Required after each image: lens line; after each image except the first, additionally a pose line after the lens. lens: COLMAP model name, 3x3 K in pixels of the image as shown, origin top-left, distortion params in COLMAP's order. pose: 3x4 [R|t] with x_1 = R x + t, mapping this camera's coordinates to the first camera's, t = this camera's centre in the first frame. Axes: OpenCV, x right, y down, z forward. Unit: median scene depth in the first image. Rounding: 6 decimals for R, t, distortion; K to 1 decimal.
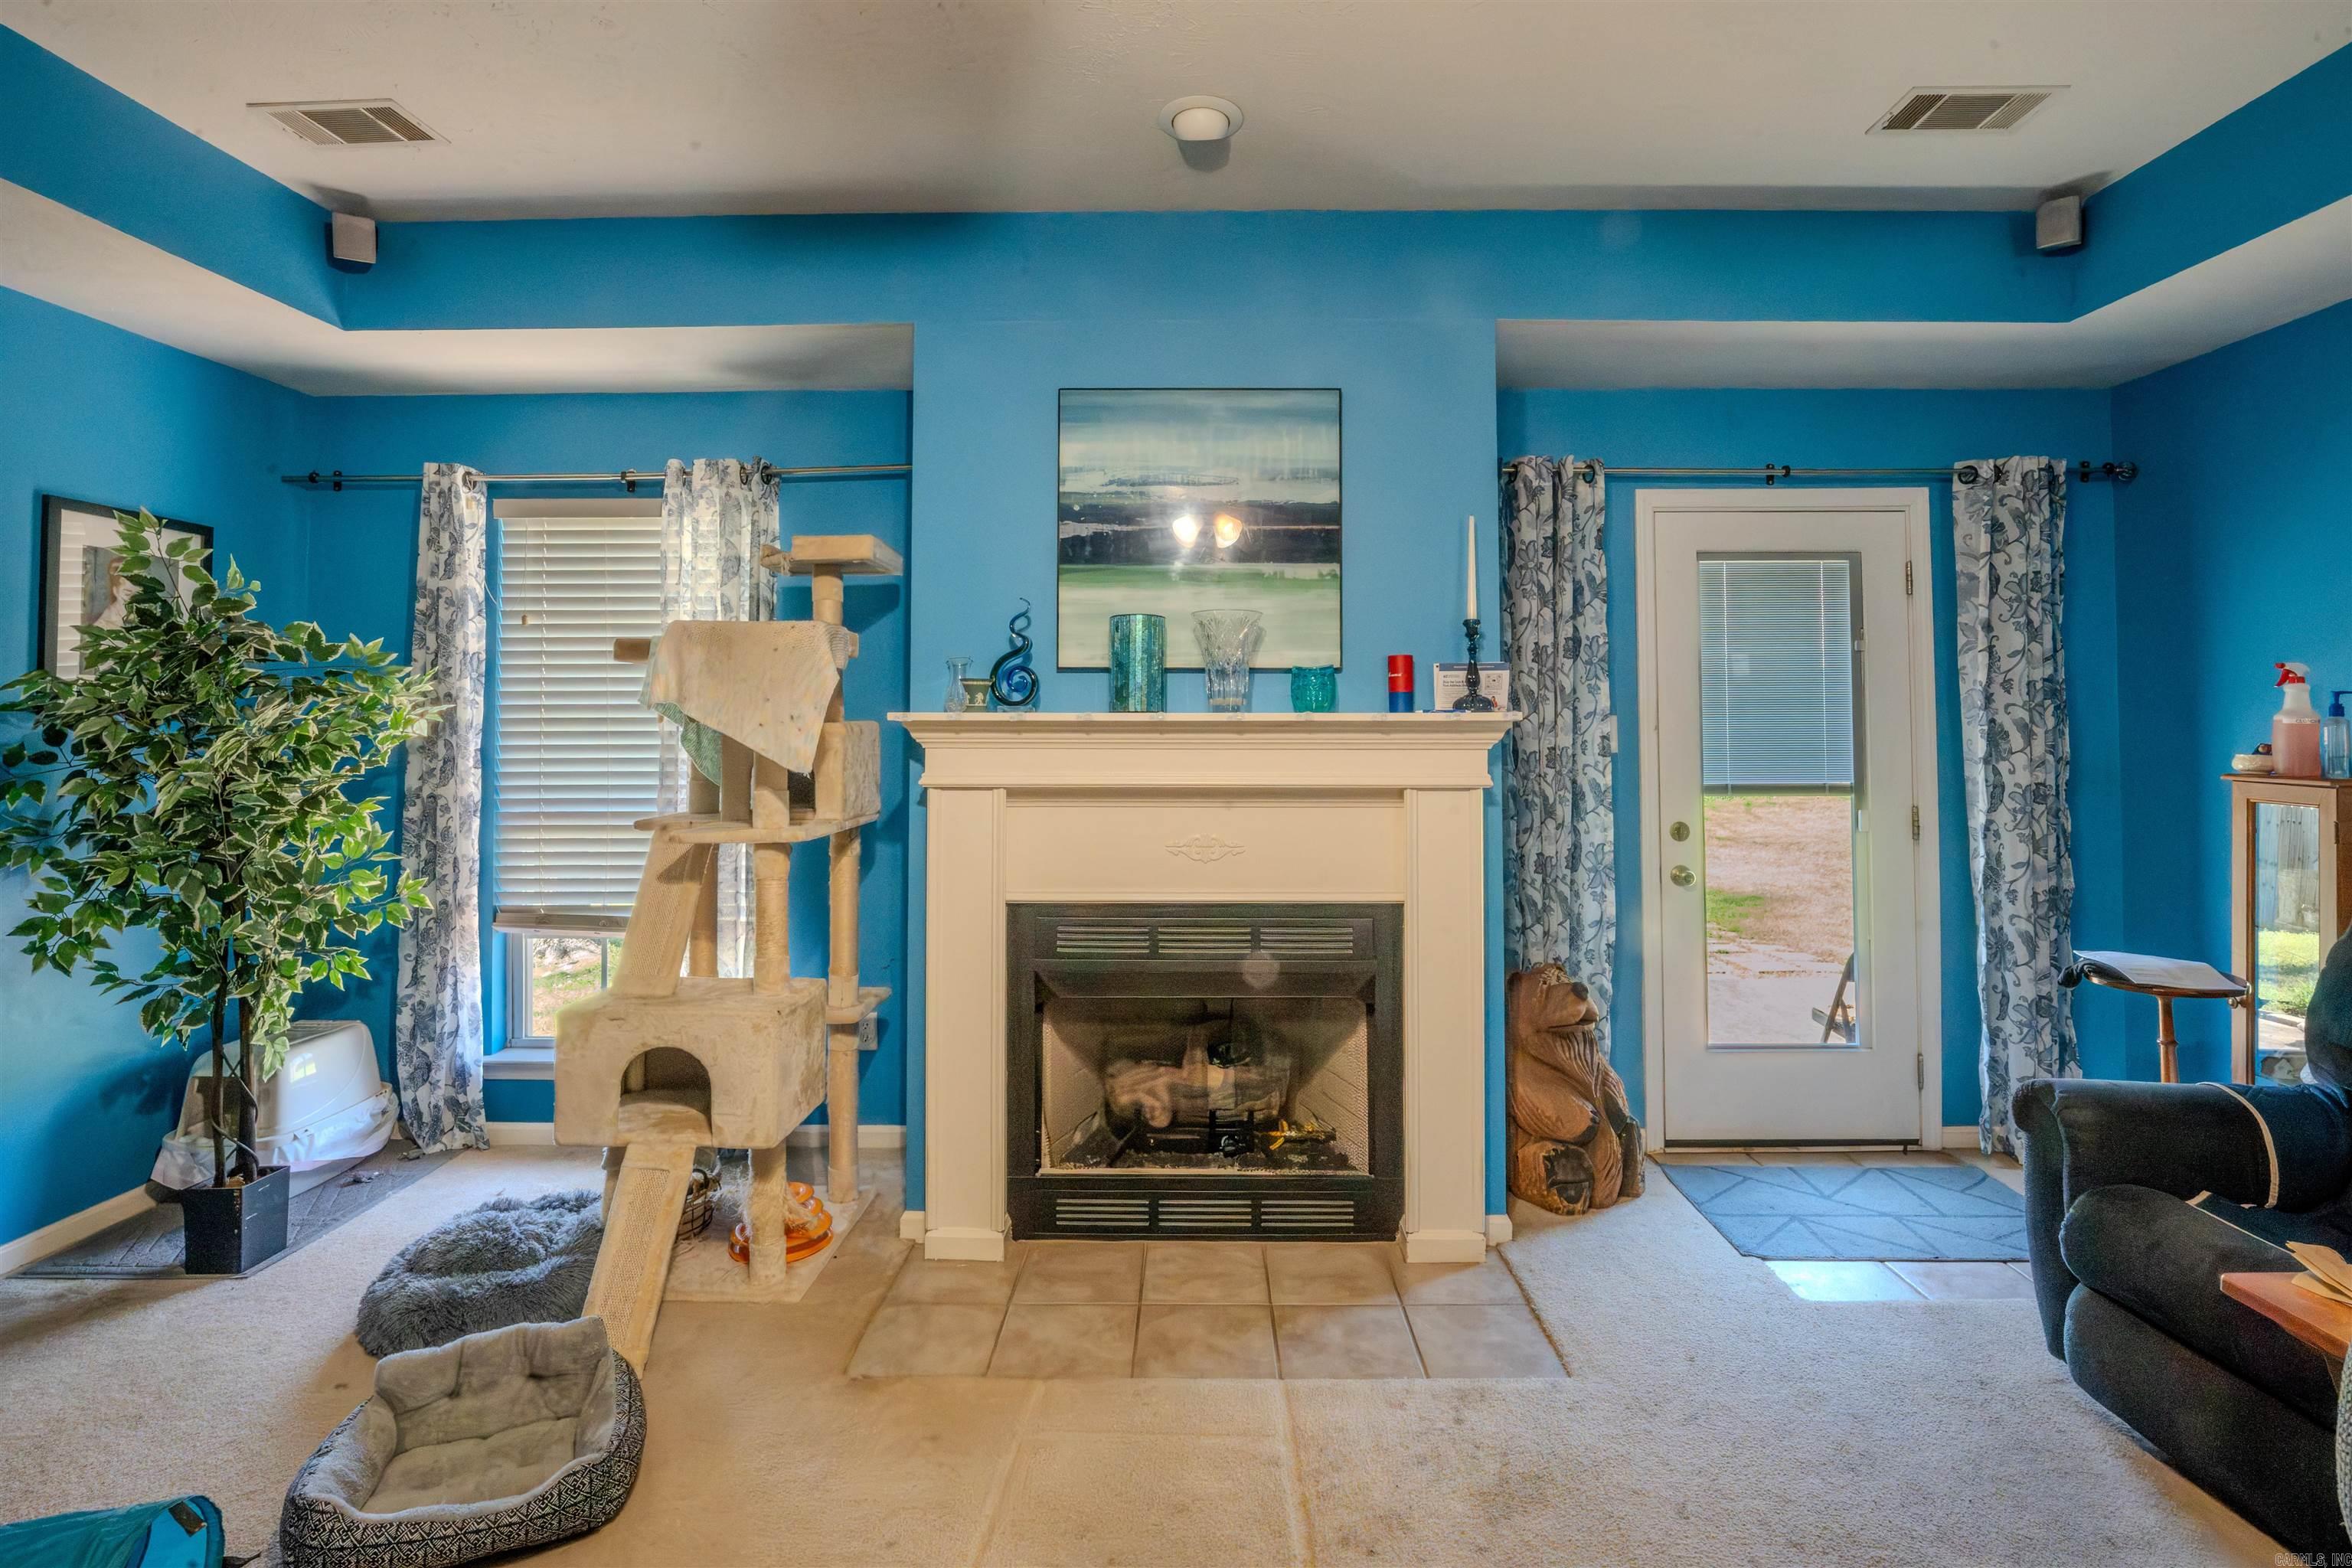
lens RADIAL K [[1120.3, 0, 1250.5], [0, 1120.3, 708.8], [0, 0, 1]] dist [-0.025715, 0.008791]
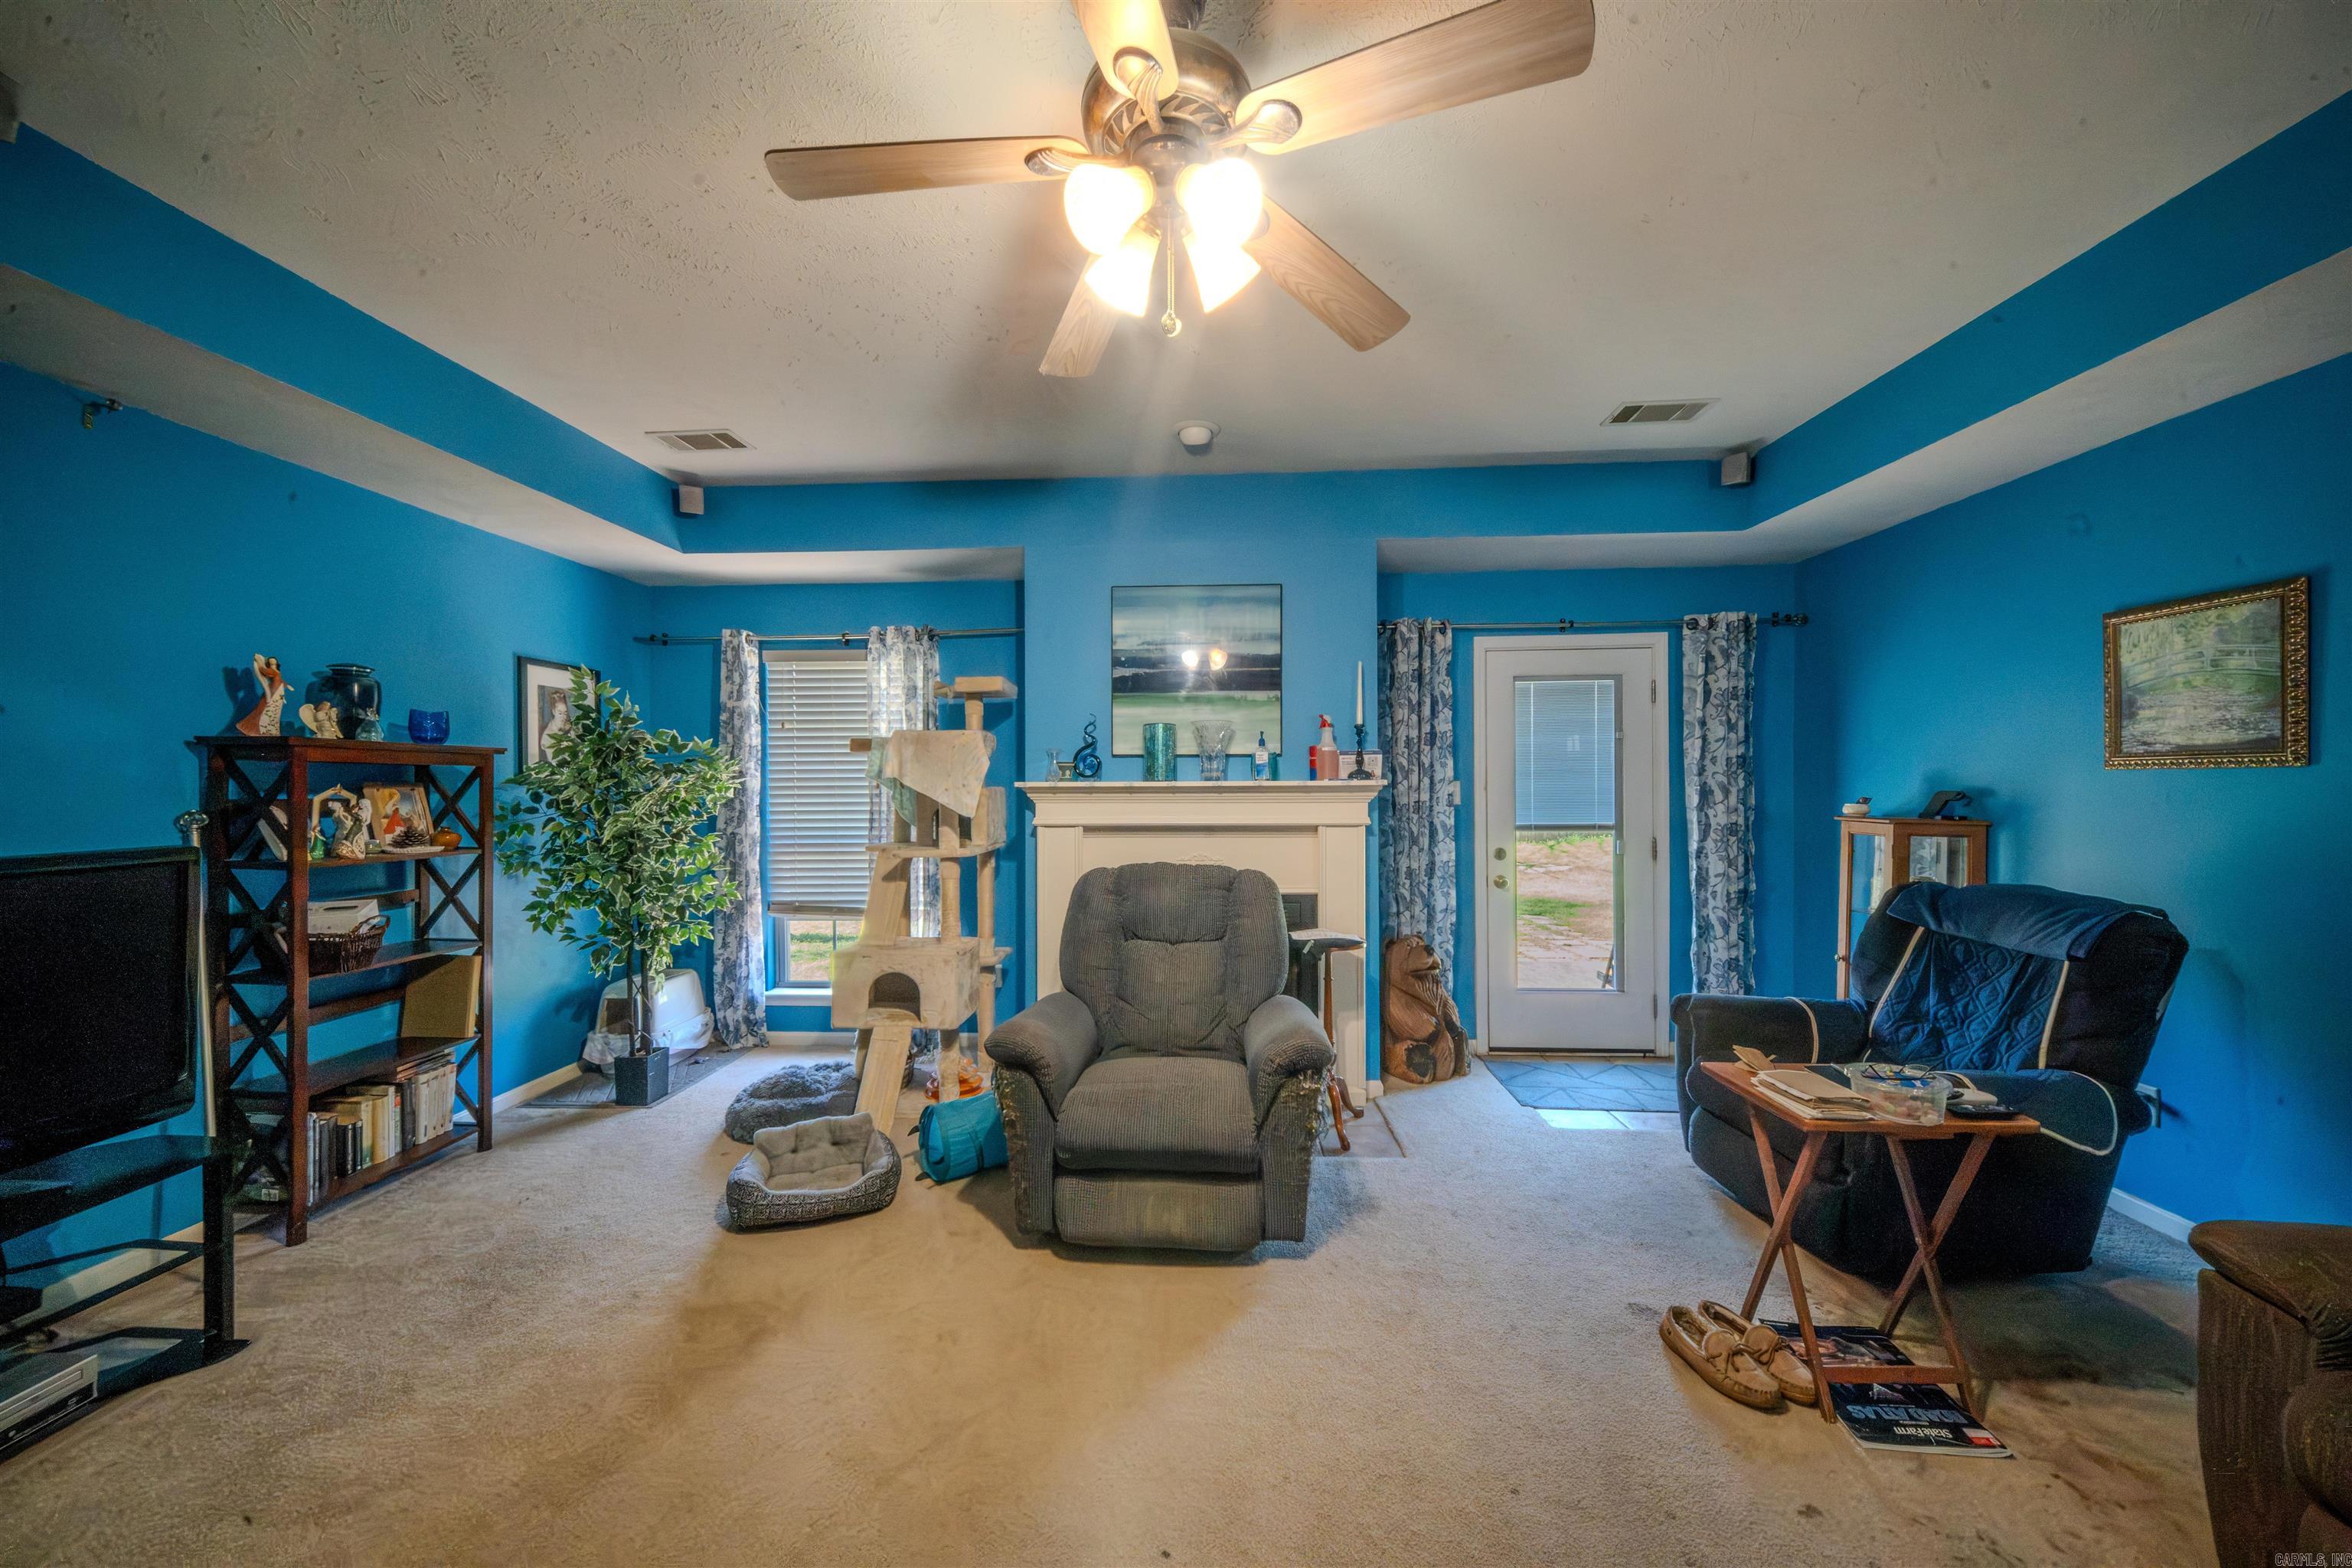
lens RADIAL K [[846.4, 0, 1180.6], [0, 846.4, 783.4], [0, 0, 1]] dist [0.015655, -0.008306]
pose [[0.997097, -0.004887, -0.075978, 0.026032], [0.005707, 0.999928, 0.010577, -0.006024], [0.075921, -0.010980, 0.997053, -0.255376]]
